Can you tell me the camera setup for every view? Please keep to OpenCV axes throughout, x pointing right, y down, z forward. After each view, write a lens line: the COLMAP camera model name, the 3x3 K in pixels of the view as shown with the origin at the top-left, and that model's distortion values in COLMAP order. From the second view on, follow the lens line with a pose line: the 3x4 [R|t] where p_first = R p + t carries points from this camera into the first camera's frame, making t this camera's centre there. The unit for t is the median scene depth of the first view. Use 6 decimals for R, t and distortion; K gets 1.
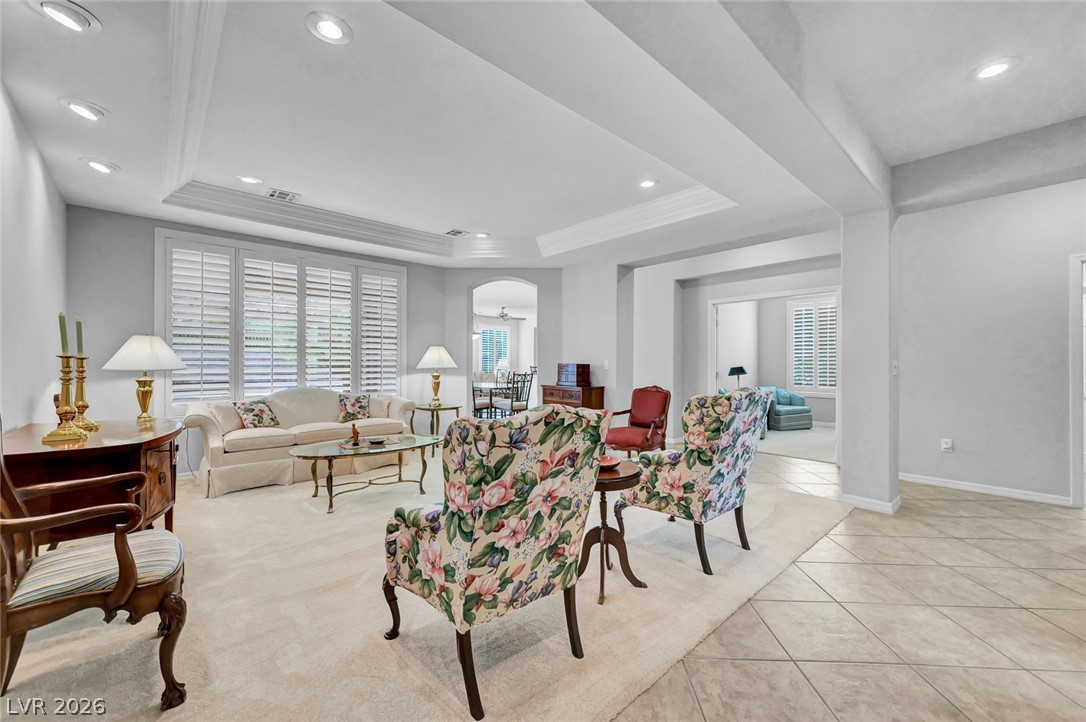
lens RADIAL K [[437.2, 0, 549.7], [0, 437.2, 365.8], [0, 0, 1]] dist [-0.000013, 0.000568]
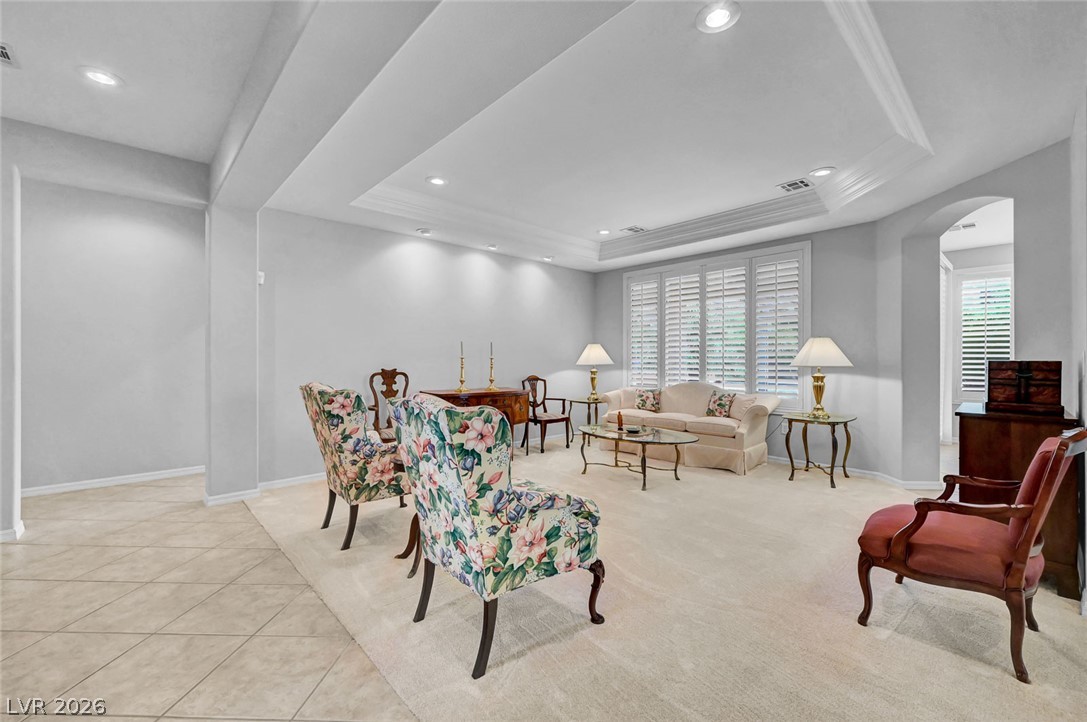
lens RADIAL K [[460.3, 0, 551.4], [0, 460.3, 359.8], [0, 0, 1]] dist [-0.004378, -0.000548]
pose [[-0.006341, -0.005629, -0.999964, 0.691280], [-0.004892, 0.999972, -0.005598, 0.000605], [0.999968, 0.004857, -0.006369, 0.714677]]
